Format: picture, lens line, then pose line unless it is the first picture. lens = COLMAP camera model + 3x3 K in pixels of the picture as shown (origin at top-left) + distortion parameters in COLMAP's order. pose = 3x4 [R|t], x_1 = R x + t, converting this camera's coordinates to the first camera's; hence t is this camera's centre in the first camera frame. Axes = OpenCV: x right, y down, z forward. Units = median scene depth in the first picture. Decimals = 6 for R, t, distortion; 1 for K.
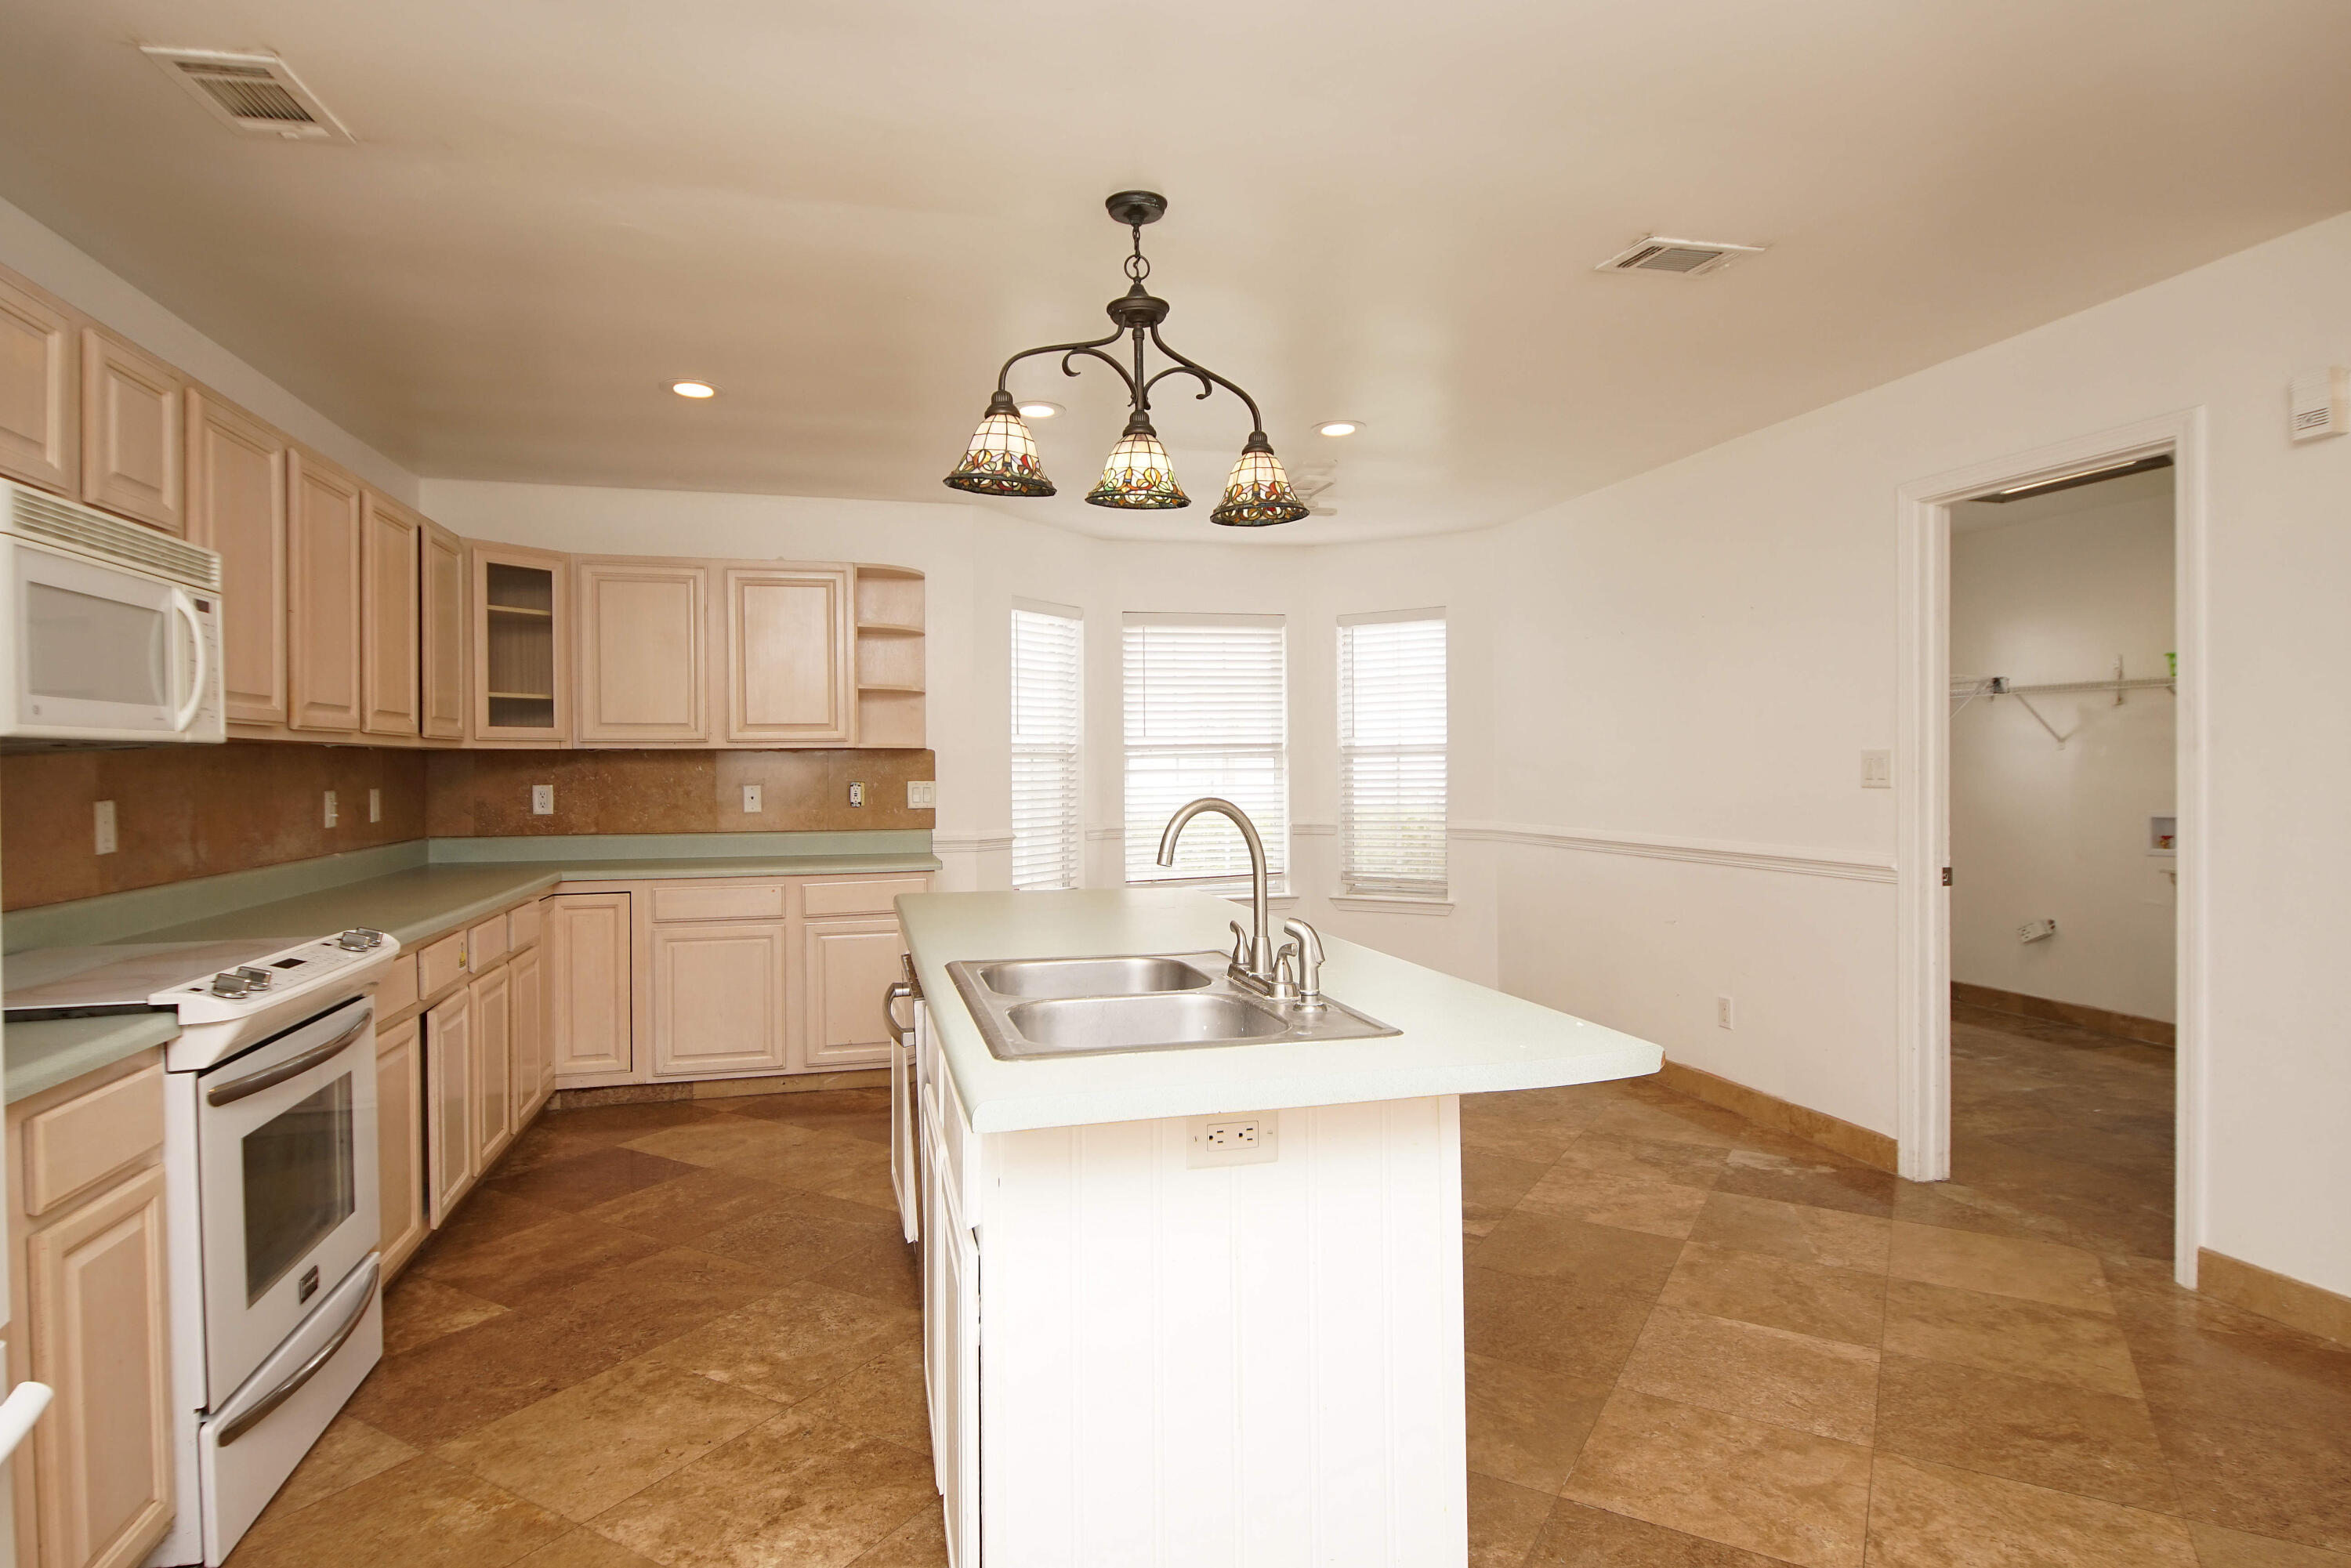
lens RADIAL K [[1264.1, 0, 1158.4], [0, 1264.1, 769.6], [0, 0, 1]] dist [0.023225, -0.017913]
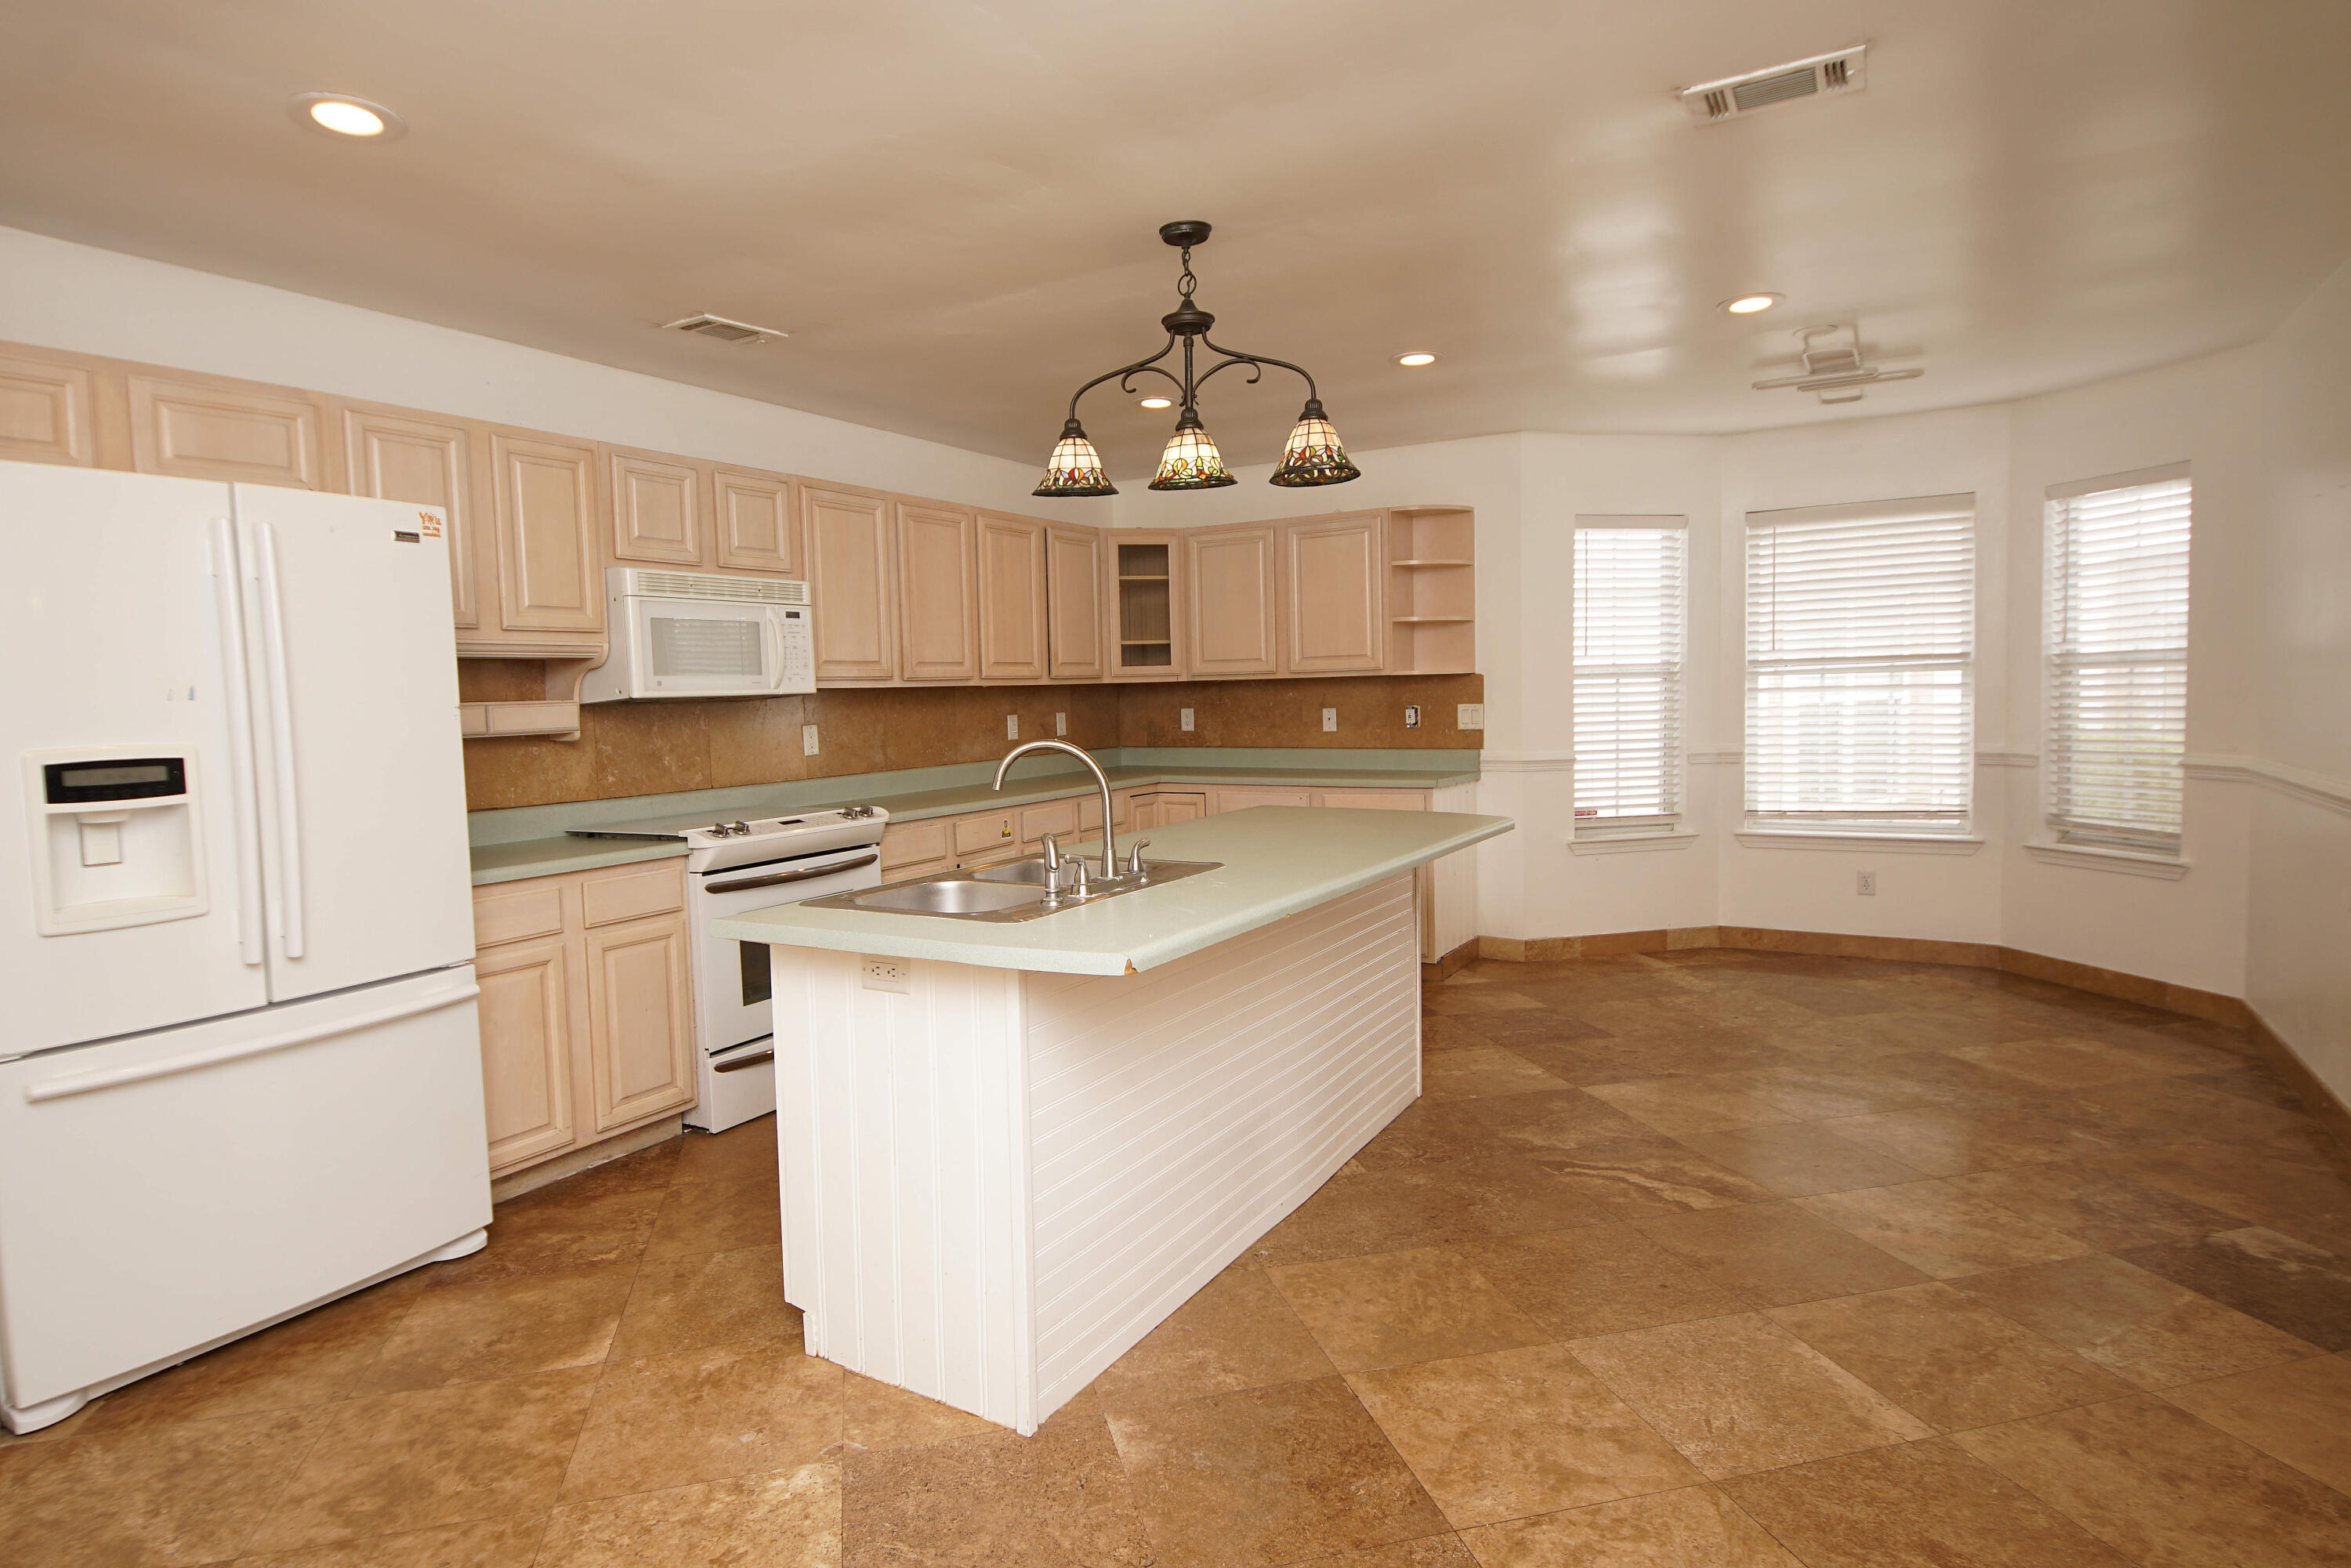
lens RADIAL K [[1264.1, 0, 1153.4], [0, 1264.1, 764.2], [0, 0, 1]] dist [0.023225, -0.017913]
pose [[0.708776, 0.031684, -0.704722, 0.566091], [0.017043, 0.997930, 0.062007, -0.016478], [0.705228, -0.055959, 0.706769, 0.081378]]
